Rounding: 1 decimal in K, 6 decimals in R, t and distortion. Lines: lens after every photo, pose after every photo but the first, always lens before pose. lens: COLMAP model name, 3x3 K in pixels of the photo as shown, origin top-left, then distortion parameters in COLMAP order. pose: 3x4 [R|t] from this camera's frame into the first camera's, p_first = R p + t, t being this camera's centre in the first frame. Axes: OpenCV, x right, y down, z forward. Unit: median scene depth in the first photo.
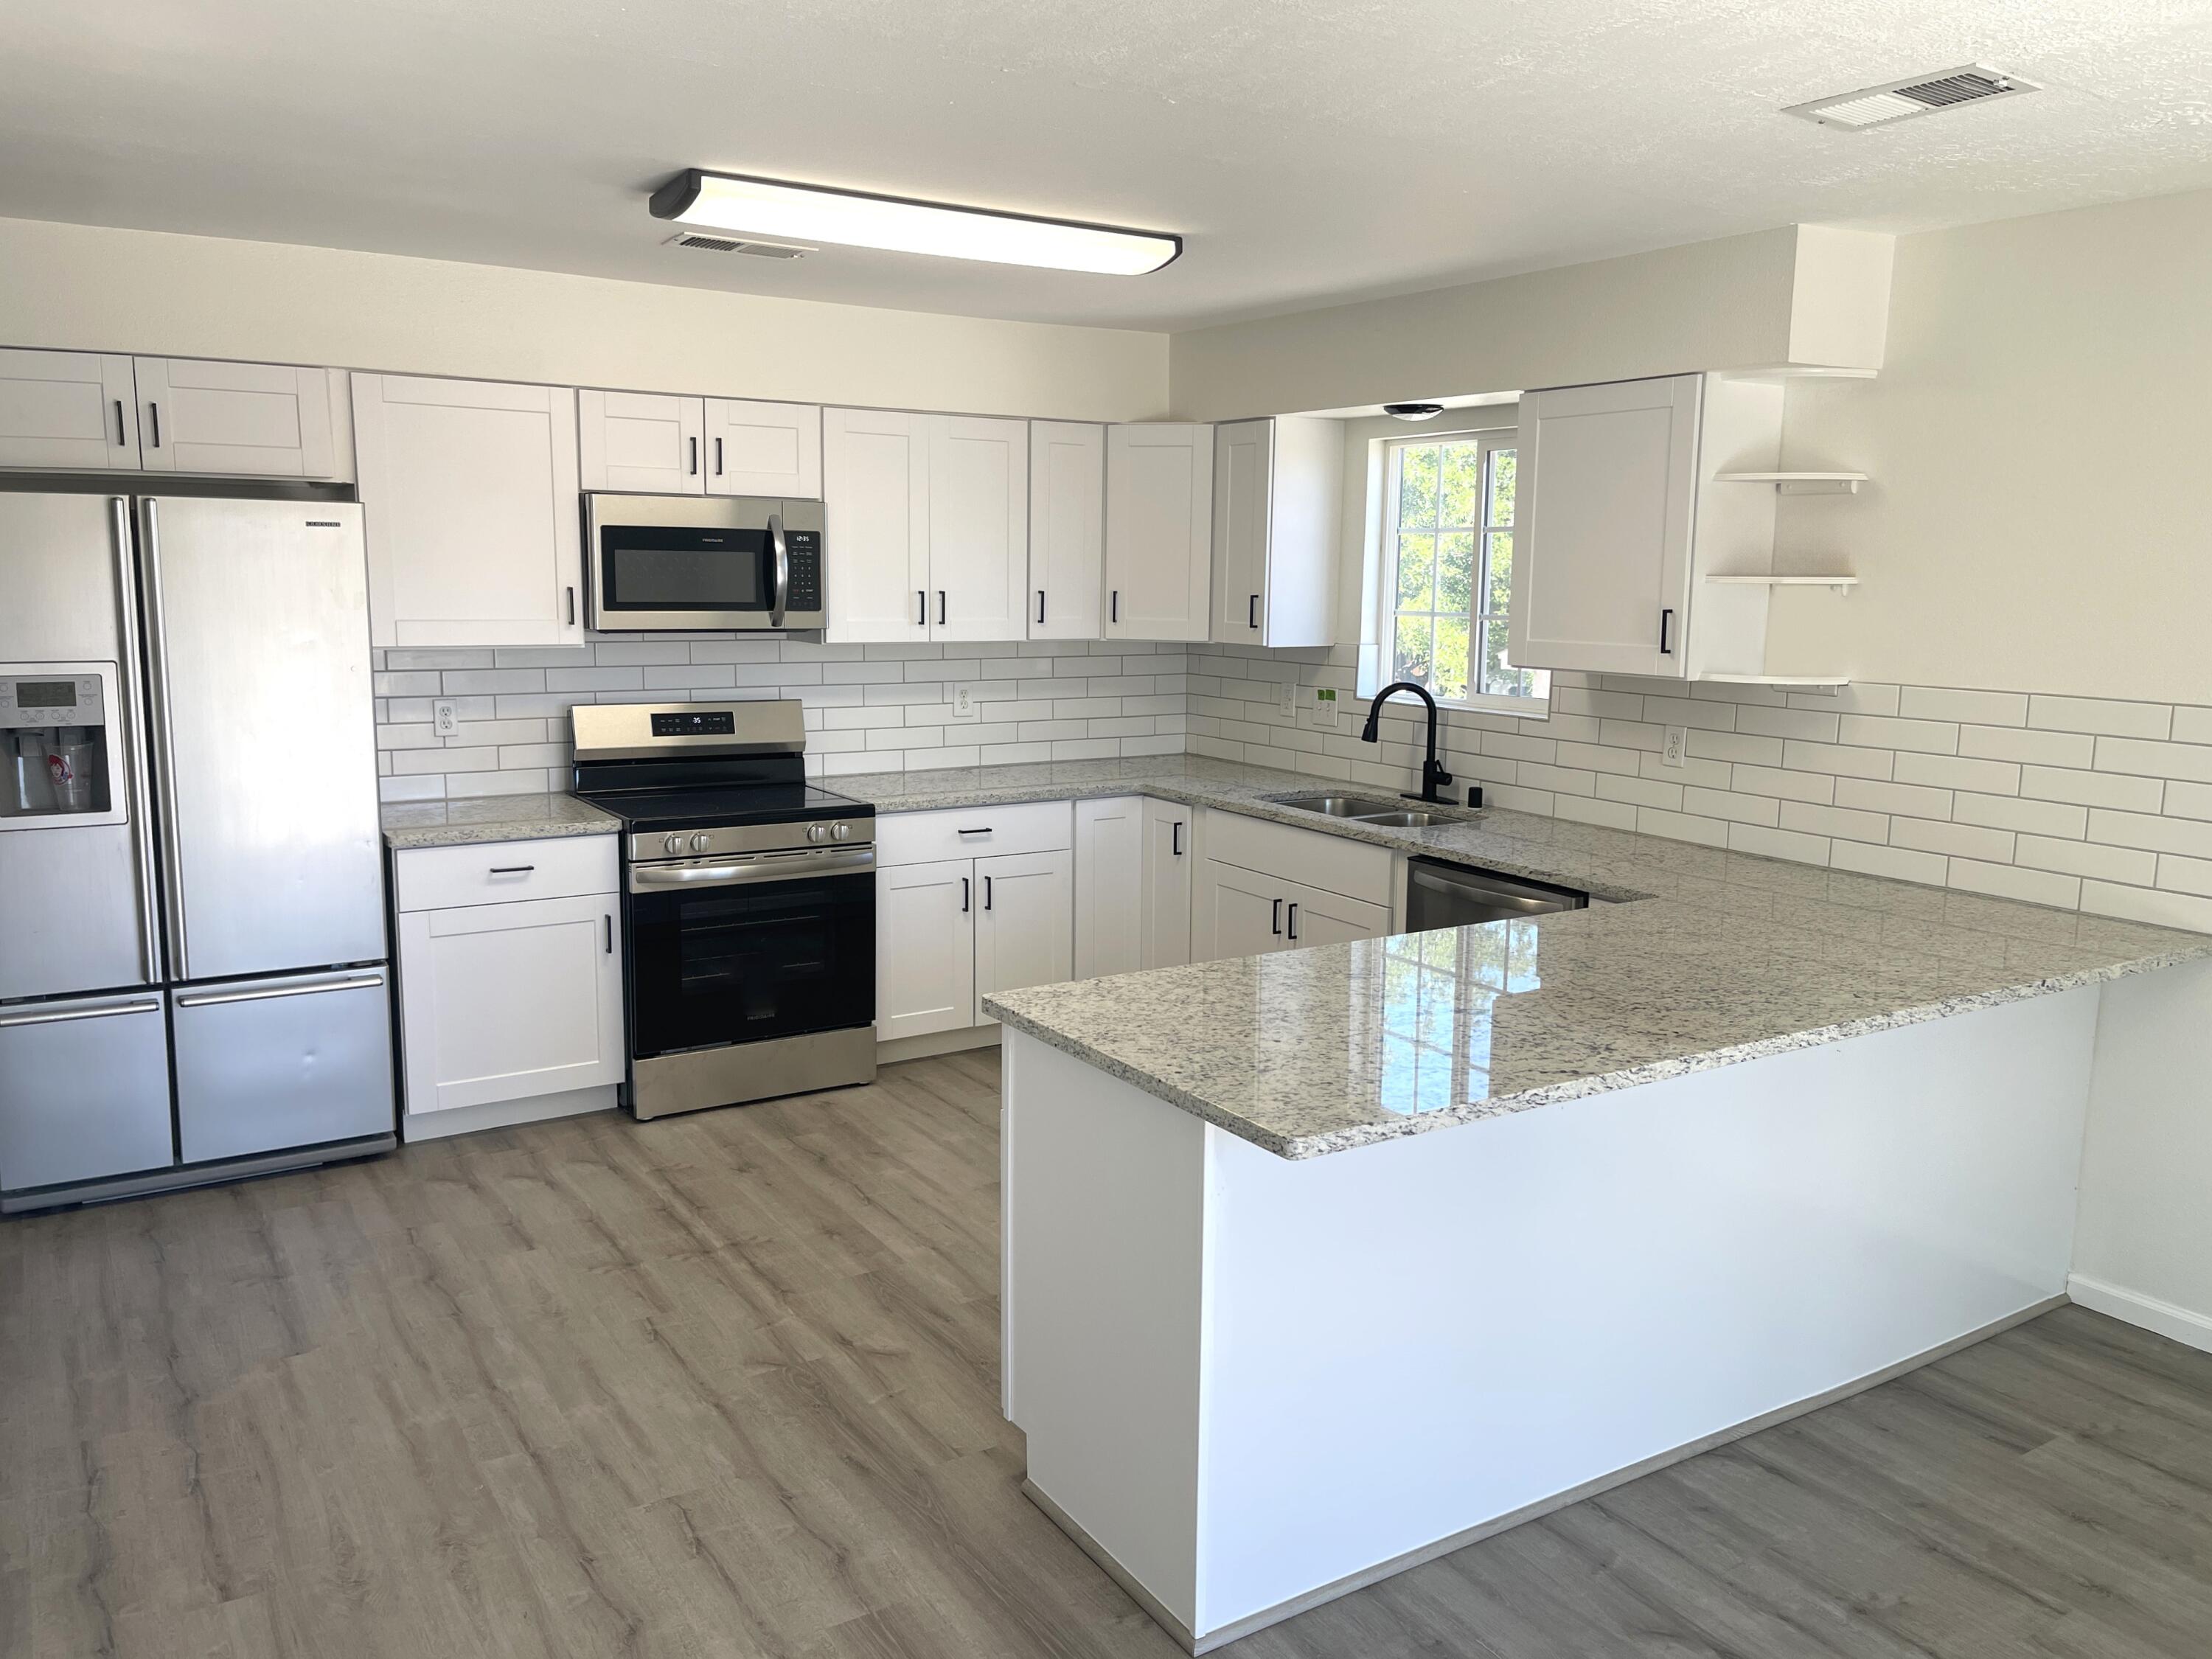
lens RADIAL K [[1677.2, 0, 1129.1], [0, 1677.2, 831.8], [0, 0, 1]] dist [0.119771, -0.165521]
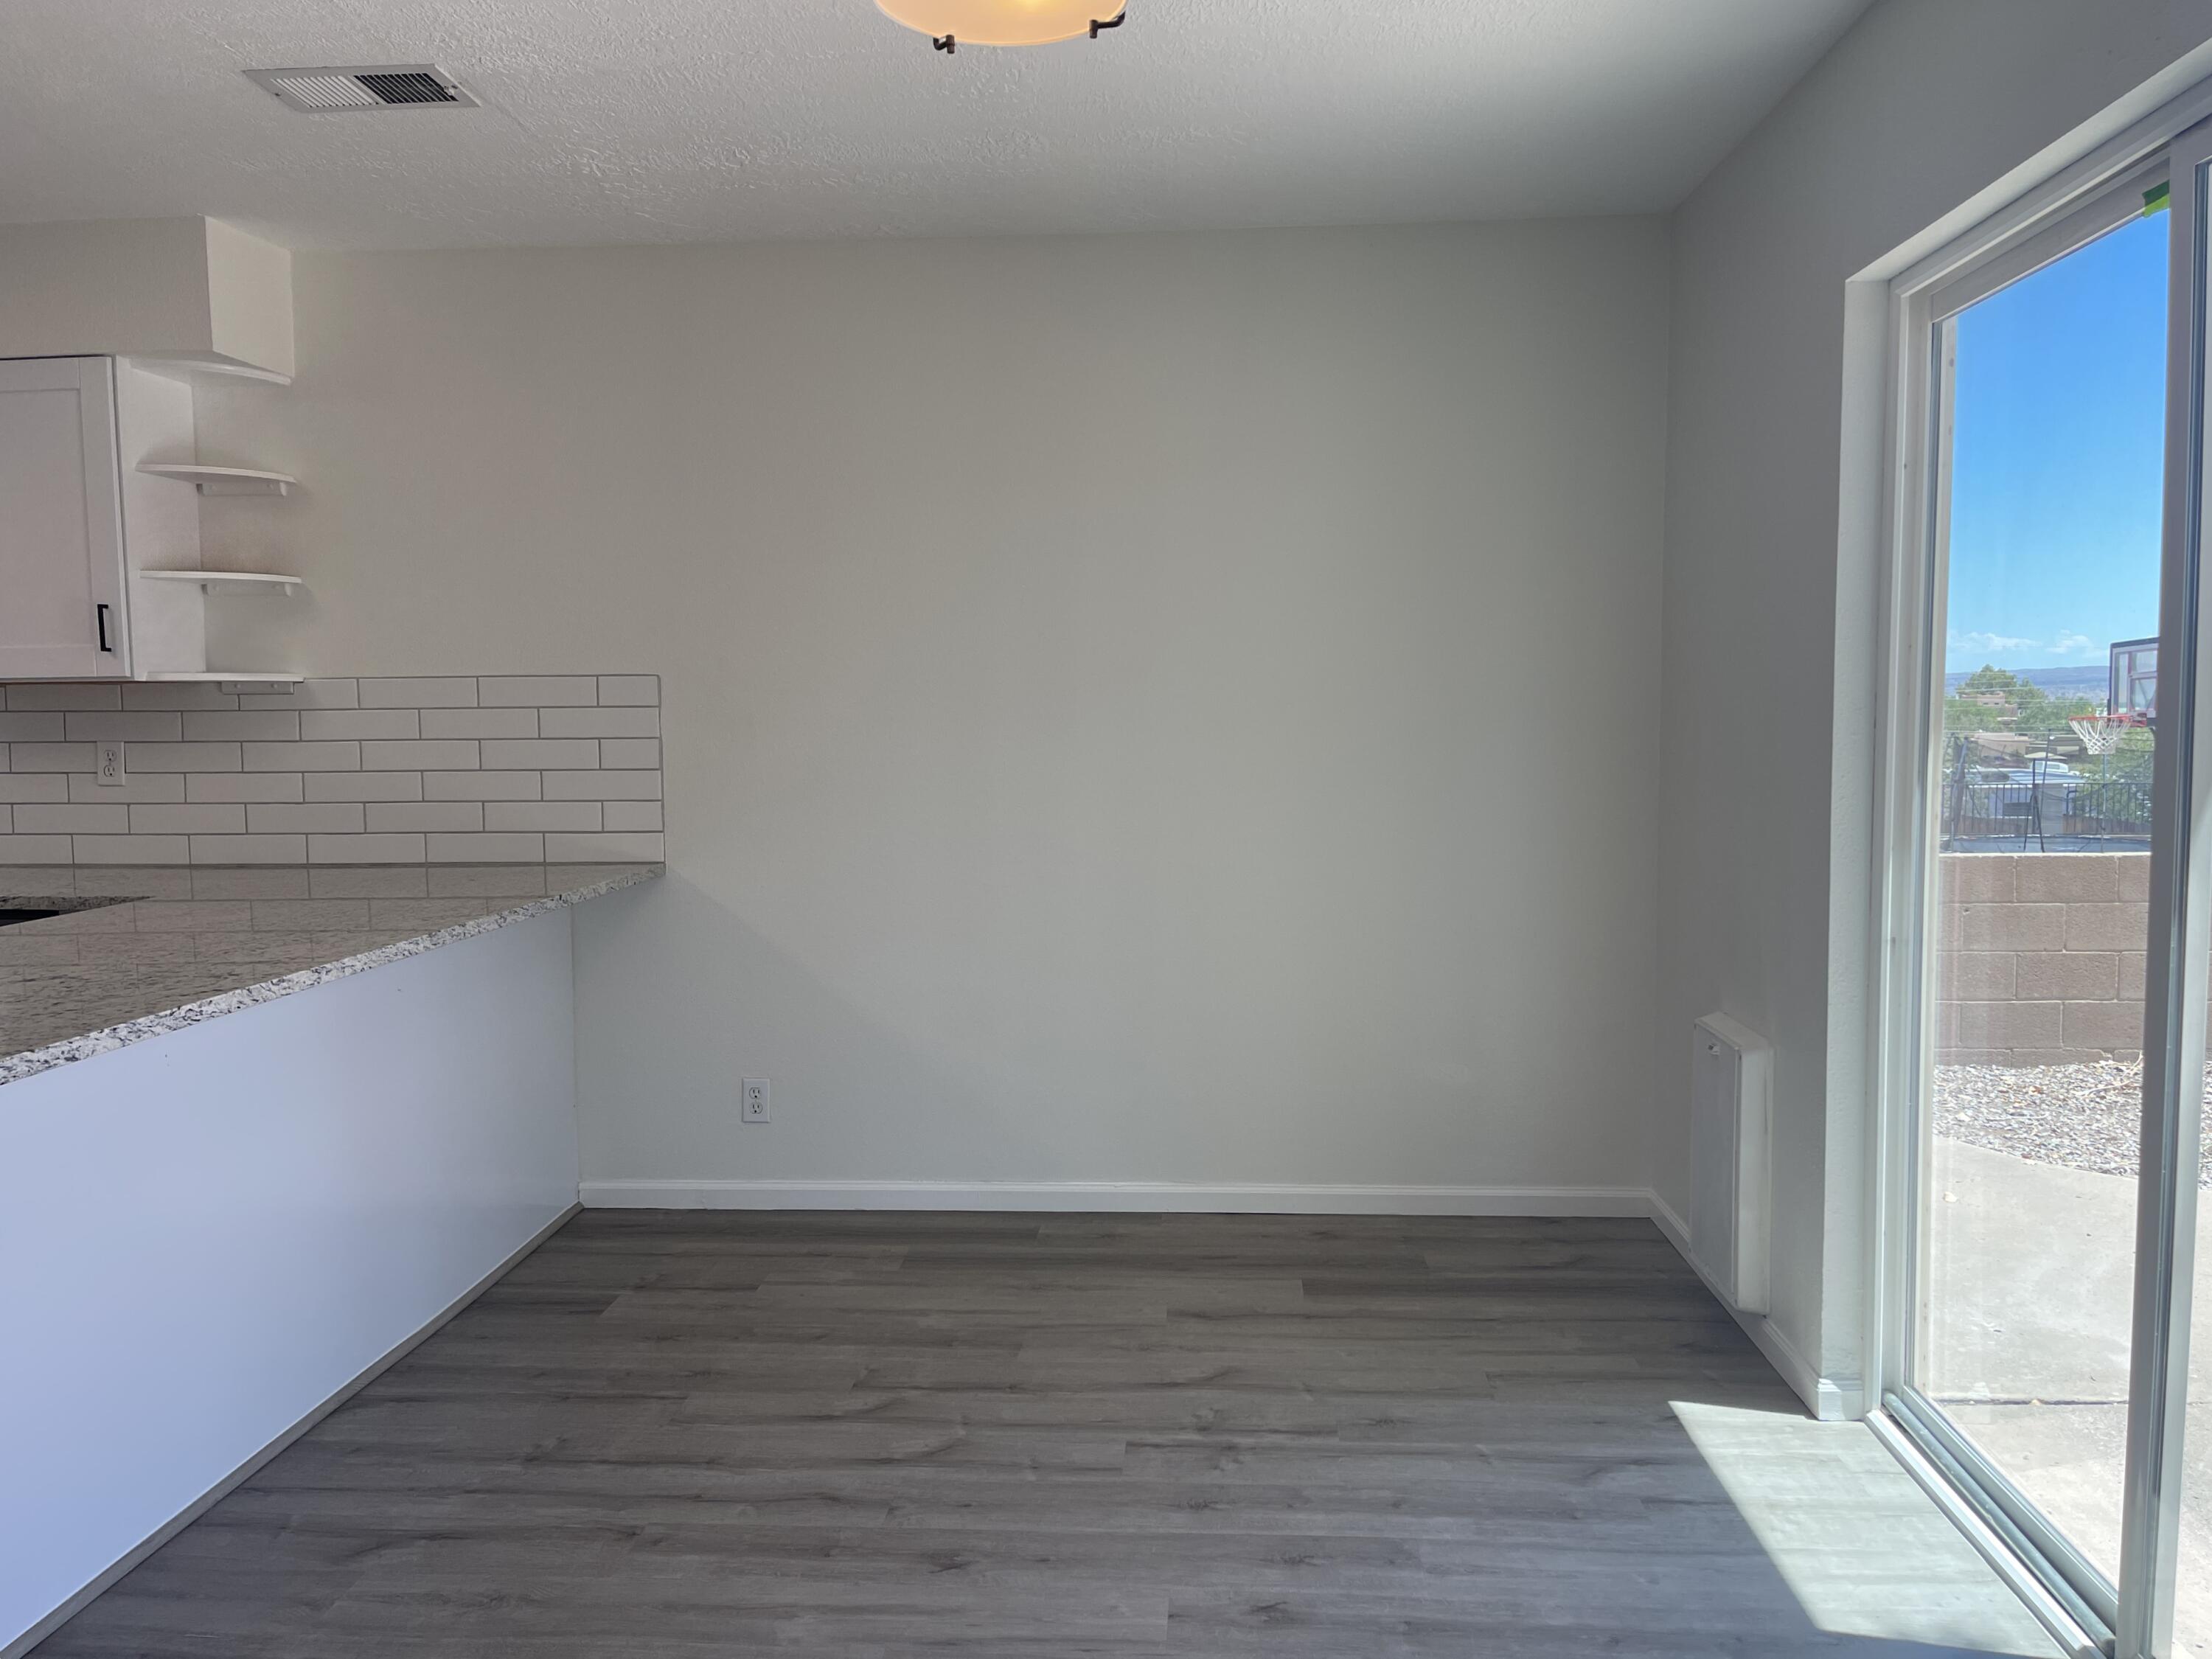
lens RADIAL K [[1677.2, 0, 1129.1], [0, 1677.2, 831.8], [0, 0, 1]] dist [0.119771, -0.165521]
pose [[0.585816, -0.083577, 0.806123, -0.164064], [0.147871, 0.988994, -0.004922, 0.109062], [-0.796840, 0.122086, 0.591727, 0.013682]]
